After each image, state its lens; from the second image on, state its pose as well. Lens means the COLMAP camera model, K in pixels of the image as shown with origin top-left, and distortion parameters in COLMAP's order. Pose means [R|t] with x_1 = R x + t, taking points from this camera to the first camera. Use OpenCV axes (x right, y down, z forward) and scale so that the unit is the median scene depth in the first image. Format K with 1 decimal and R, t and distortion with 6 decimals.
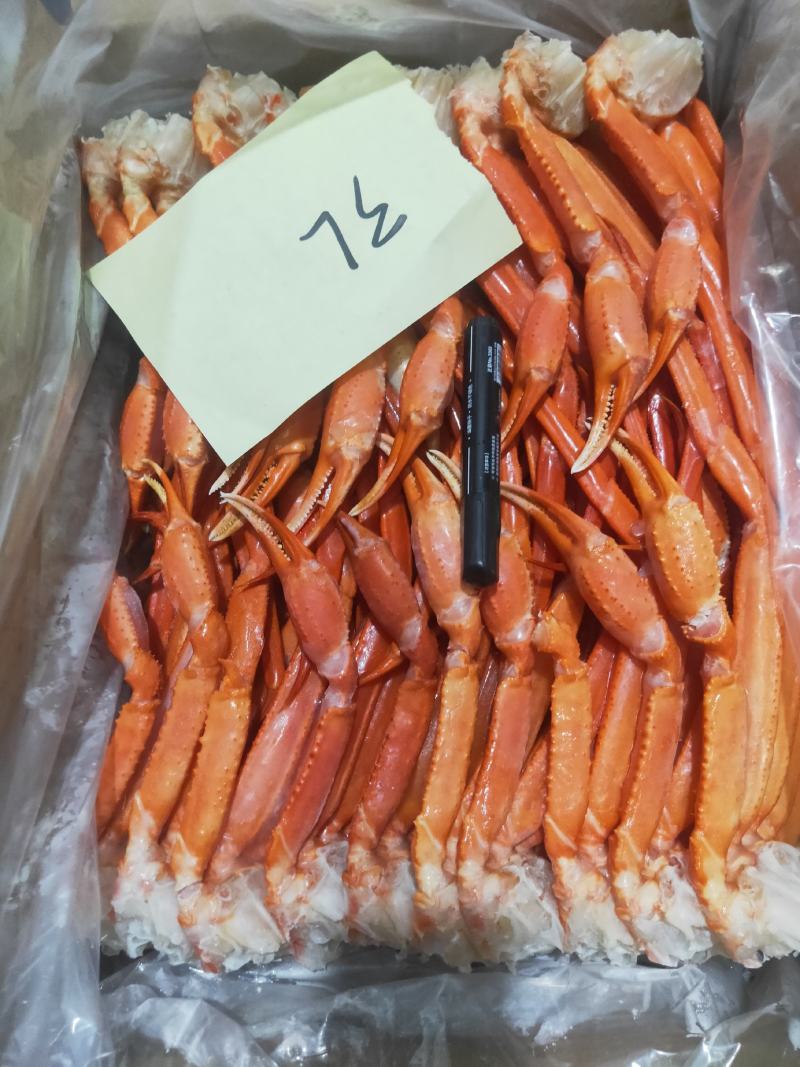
lens RADIAL K [[807.1, 0, 385.3], [0, 807.1, 533.2], [0, 0, 1]] dist [0.003474, -0.005536]
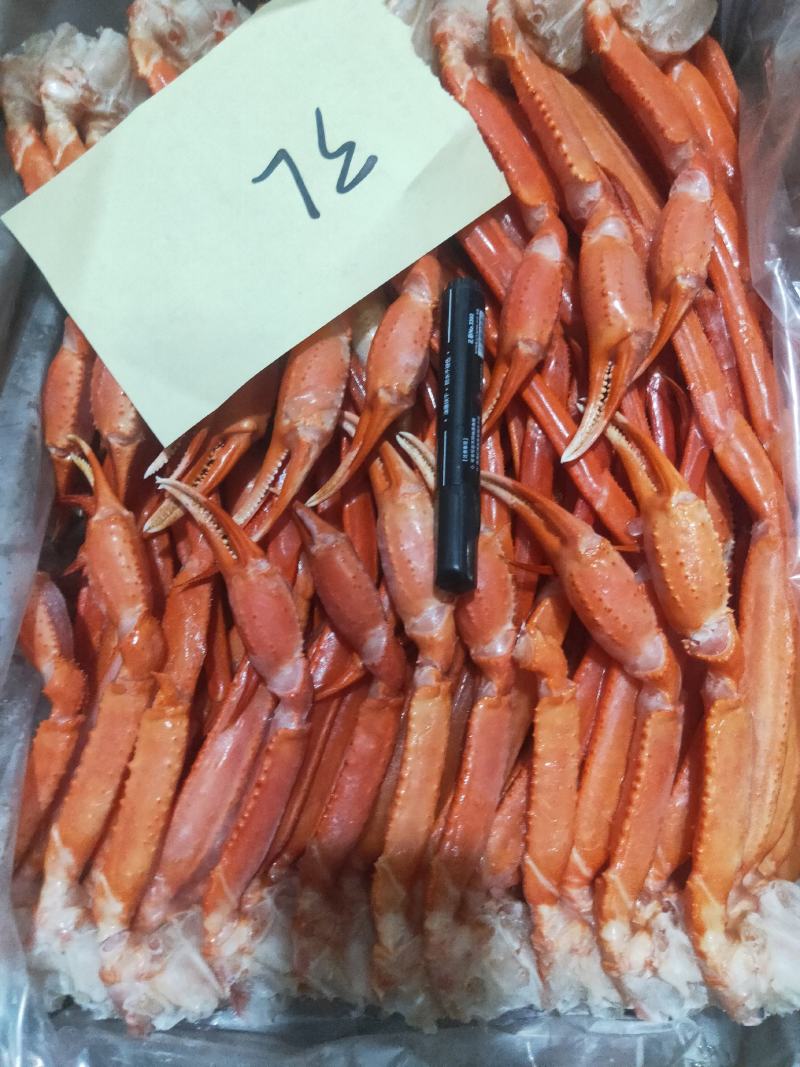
lens RADIAL K [[805.6, 0, 391.2], [0, 805.6, 532.6], [0, 0, 1]] dist [0.008999, -0.011094]
pose [[0.999003, 0.013563, 0.042523, 0.010716], [-0.015268, 0.999082, 0.040016, -0.030881], [-0.041941, -0.040625, 0.998294, 0.135112]]
